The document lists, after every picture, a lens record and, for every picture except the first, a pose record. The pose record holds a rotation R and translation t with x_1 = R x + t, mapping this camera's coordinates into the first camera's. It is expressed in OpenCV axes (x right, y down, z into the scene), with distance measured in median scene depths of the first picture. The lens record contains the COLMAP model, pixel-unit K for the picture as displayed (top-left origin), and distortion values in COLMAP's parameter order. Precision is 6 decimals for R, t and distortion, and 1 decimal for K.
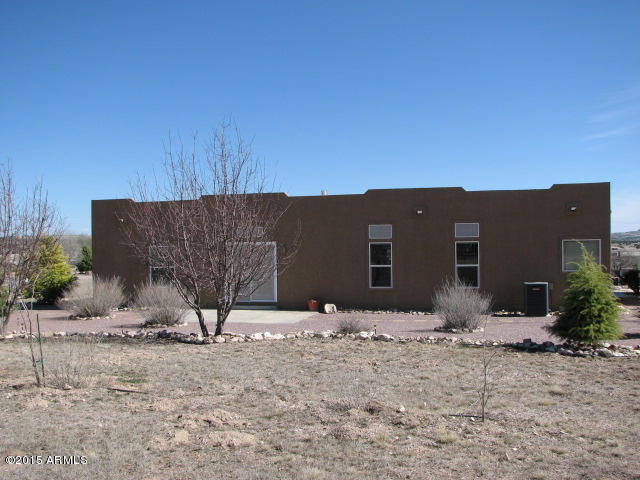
lens RADIAL K [[696.8, 0, 324.9], [0, 696.8, 240.6], [0, 0, 1]] dist [-0.127116, 0.000000]
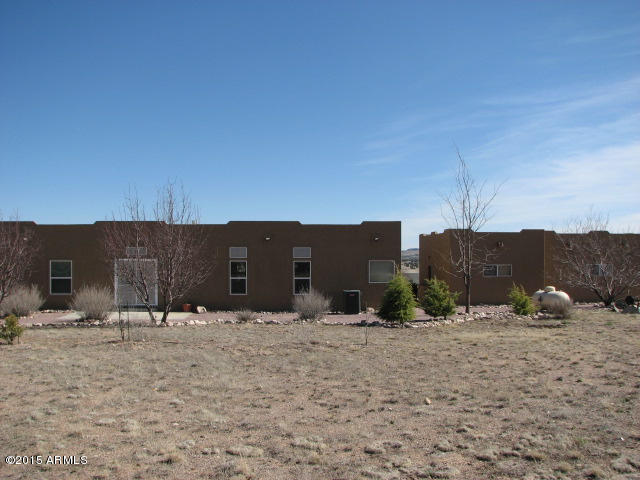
lens RADIAL K [[696.8, 0, 317.4], [0, 696.8, 241.0], [0, 0, 1]] dist [-0.127116, 0.000000]
pose [[0.954436, 0.021231, 0.297660, -0.183237], [-0.014806, 0.999606, -0.023826, -0.005794], [-0.298048, 0.018333, 0.954375, -0.339528]]
